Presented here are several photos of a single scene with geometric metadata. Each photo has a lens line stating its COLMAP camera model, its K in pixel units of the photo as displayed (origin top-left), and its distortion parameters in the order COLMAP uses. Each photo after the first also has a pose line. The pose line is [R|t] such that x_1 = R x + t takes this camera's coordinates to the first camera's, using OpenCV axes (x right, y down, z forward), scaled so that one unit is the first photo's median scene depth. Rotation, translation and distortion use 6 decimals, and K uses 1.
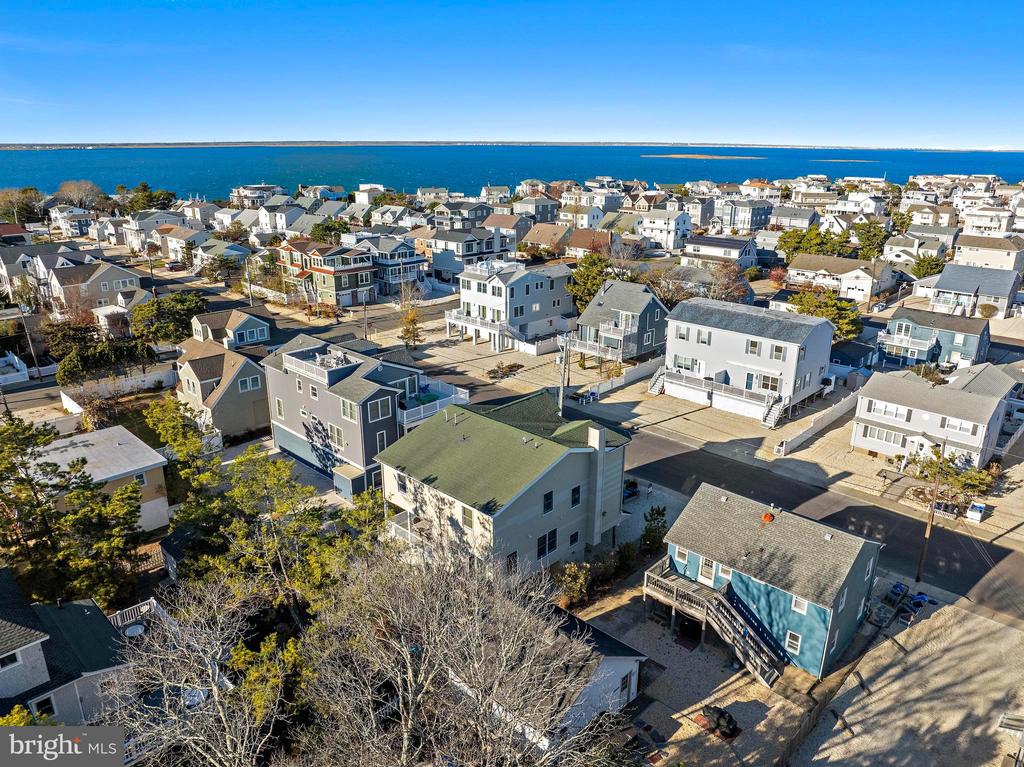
lens RADIAL K [[720.2, 0, 514.6], [0, 720.2, 380.0], [0, 0, 1]] dist [-0.036715, -0.004480]
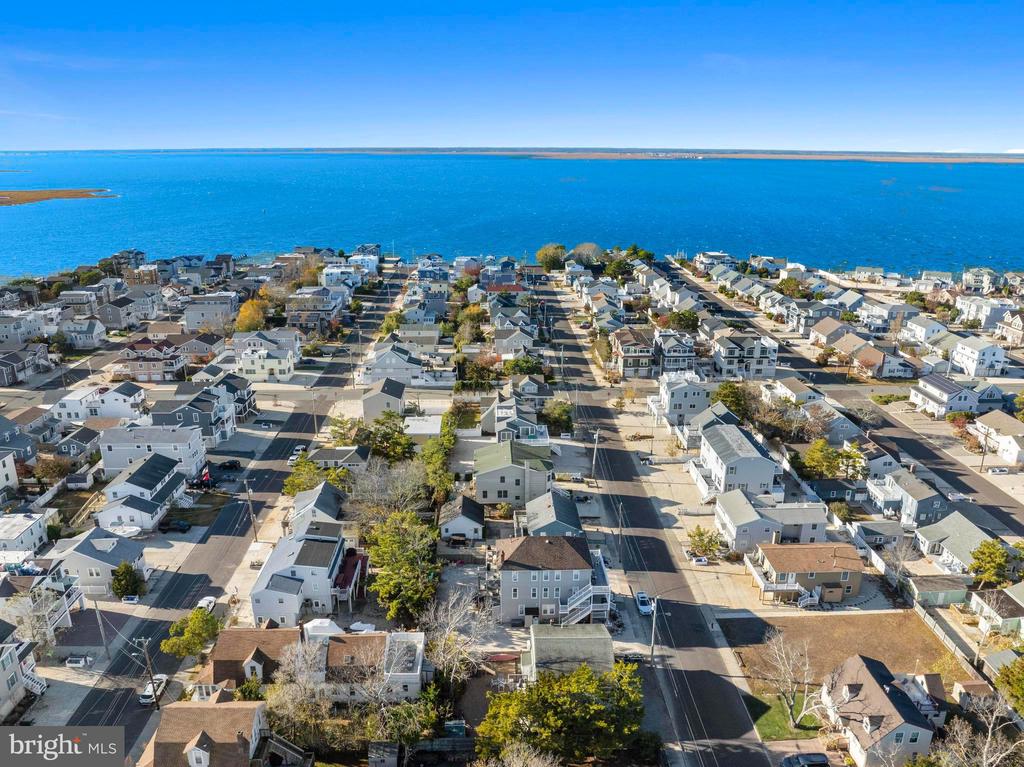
lens RADIAL K [[734.6, 0, 512.0], [0, 734.6, 383.5], [0, 0, 1]] dist [-0.039576, -0.002136]
pose [[0.717682, 0.213672, -0.662780, 0.961732], [-0.219860, 0.972607, 0.075484, -0.216697], [0.660753, 0.091545, 0.745000, -0.602226]]
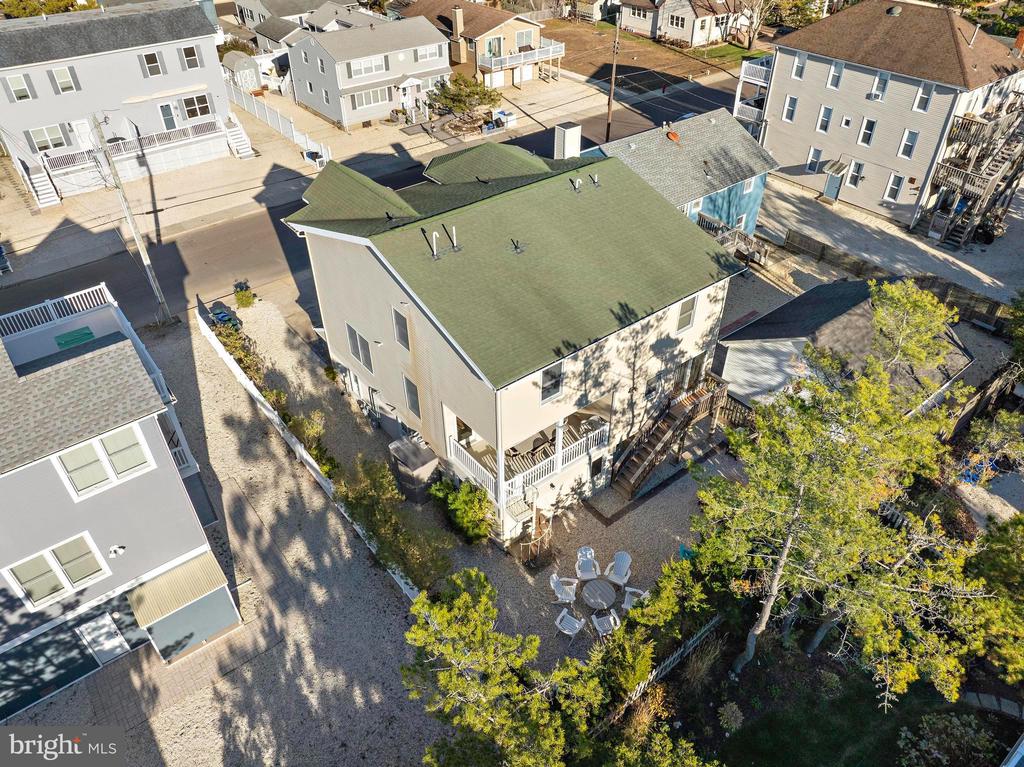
lens RADIAL K [[725.9, 0, 513.1], [0, 725.9, 377.4], [0, 0, 1]] dist [-0.059093, 0.036434]
pose [[0.137383, -0.615028, 0.776445, -0.274141], [0.317474, 0.769864, 0.553642, -0.069402], [-0.938262, 0.170440, 0.301022, 0.448488]]
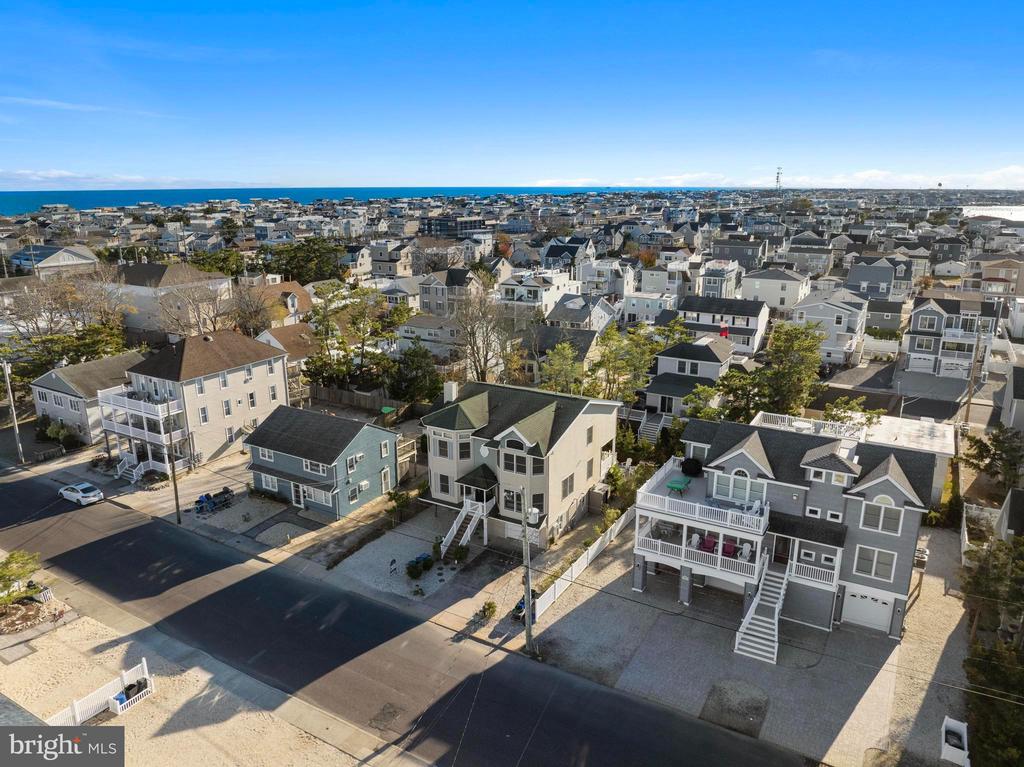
lens RADIAL K [[720.2, 0, 514.6], [0, 720.2, 380.0], [0, 0, 1]] dist [-0.036715, -0.004480]
pose [[-0.971315, 0.058774, -0.230420, 0.150135], [-0.077819, 0.837061, 0.541548, -0.318389], [0.224704, 0.543944, -0.808476, 1.031838]]
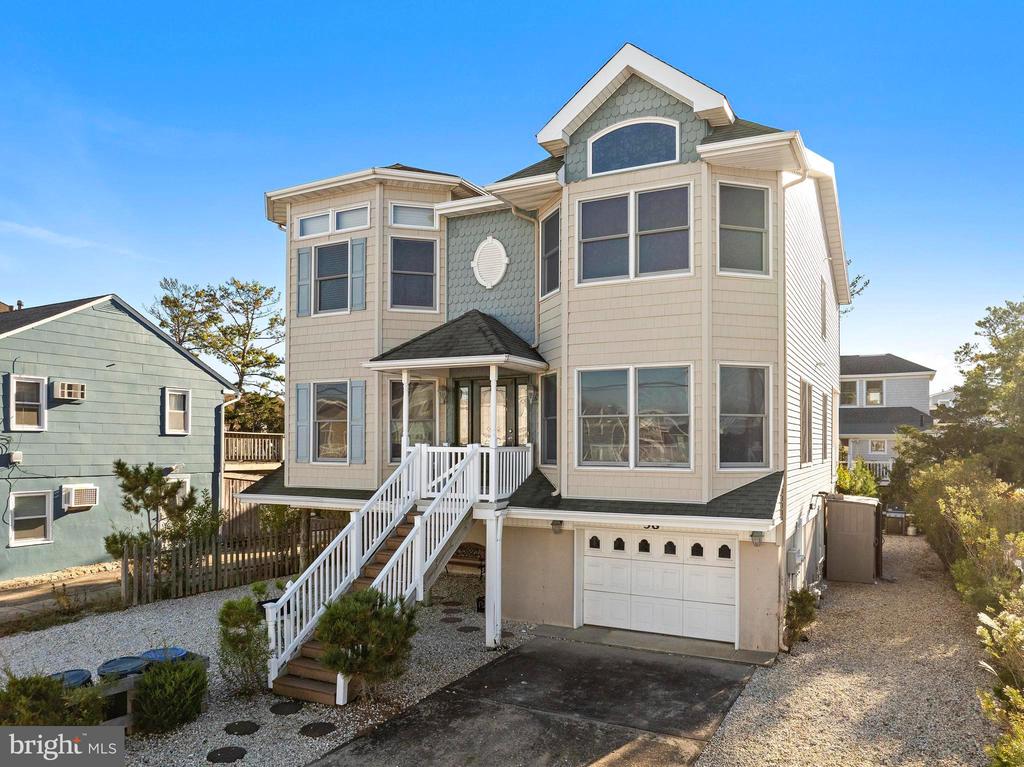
lens RADIAL K [[720.8, 0, 530.4], [0, 720.8, 473.6], [0, 0, 1]] dist [-0.065400, -0.001945]
pose [[-0.955374, 0.001933, -0.295394, 0.078269], [-0.101843, 0.936514, 0.335513, 0.038747], [0.277289, 0.350624, -0.894524, 0.734767]]
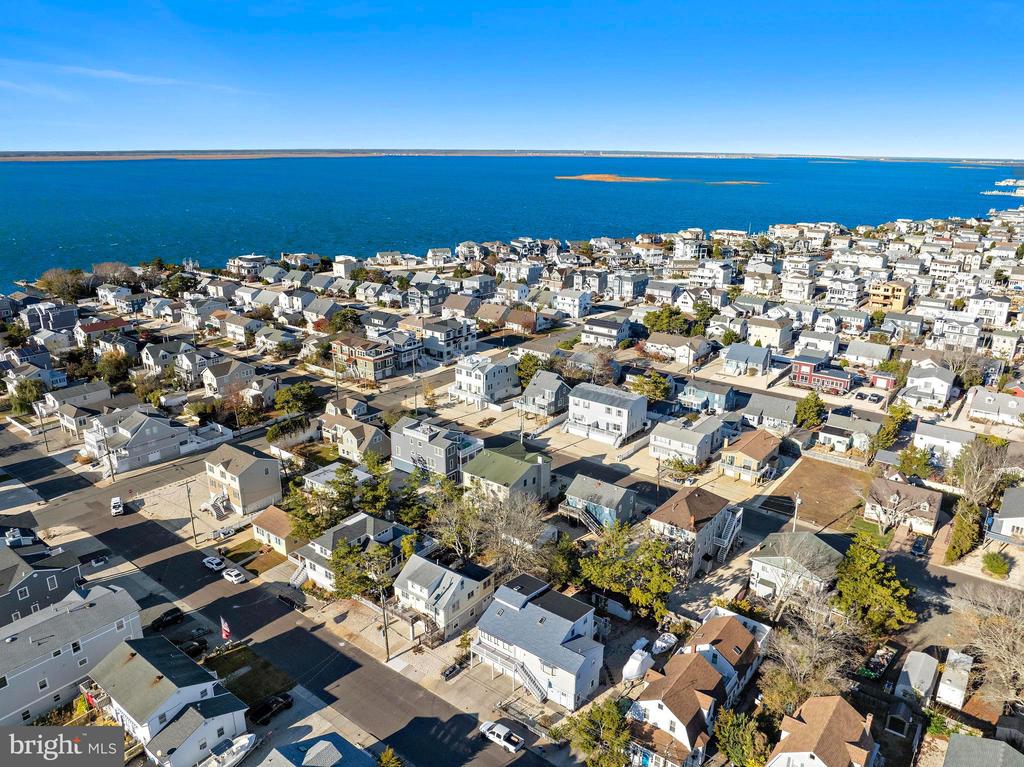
lens RADIAL K [[720.2, 0, 514.6], [0, 720.2, 380.0], [0, 0, 1]] dist [-0.036715, -0.004480]
pose [[0.993645, -0.033157, 0.107569, -0.144464], [0.034065, 0.999398, -0.006610, -0.111666], [-0.107285, 0.010232, 0.994176, -0.925469]]
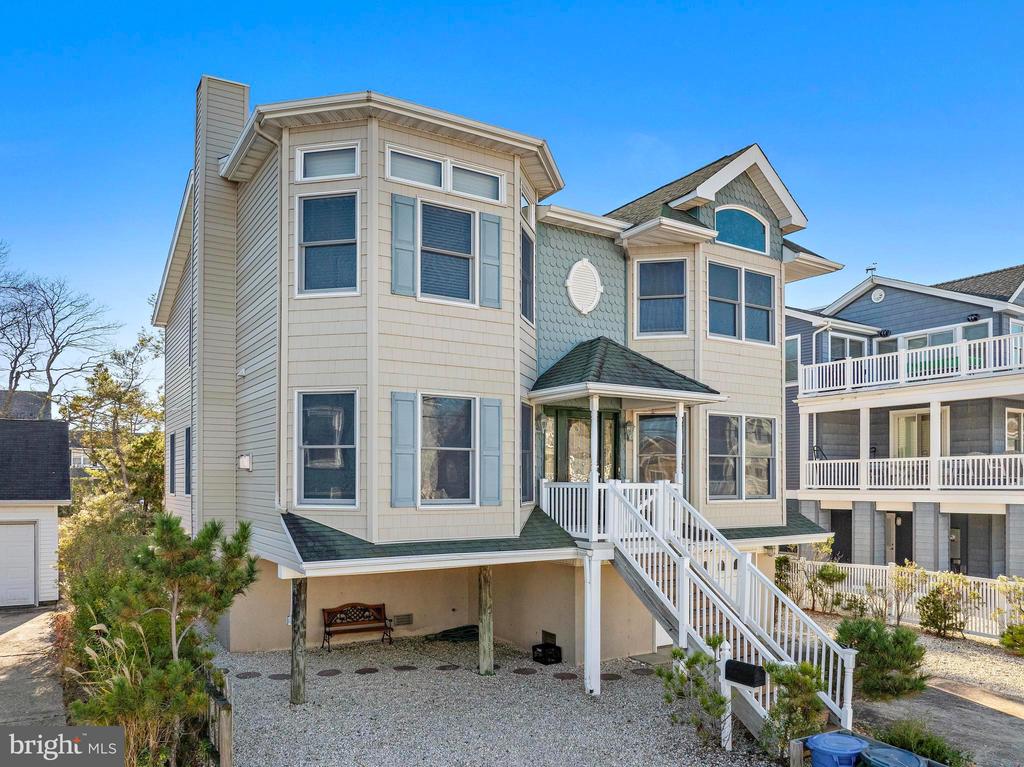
lens RADIAL K [[788.4, 0, 515.7], [0, 788.4, 473.4], [0, 0, 1]] dist [-0.001474, -0.001701]
pose [[-0.230214, -0.014966, -0.973025, 0.193133], [-0.308457, 0.949445, 0.058376, 0.077926], [0.922960, 0.313575, -0.223192, 0.618225]]
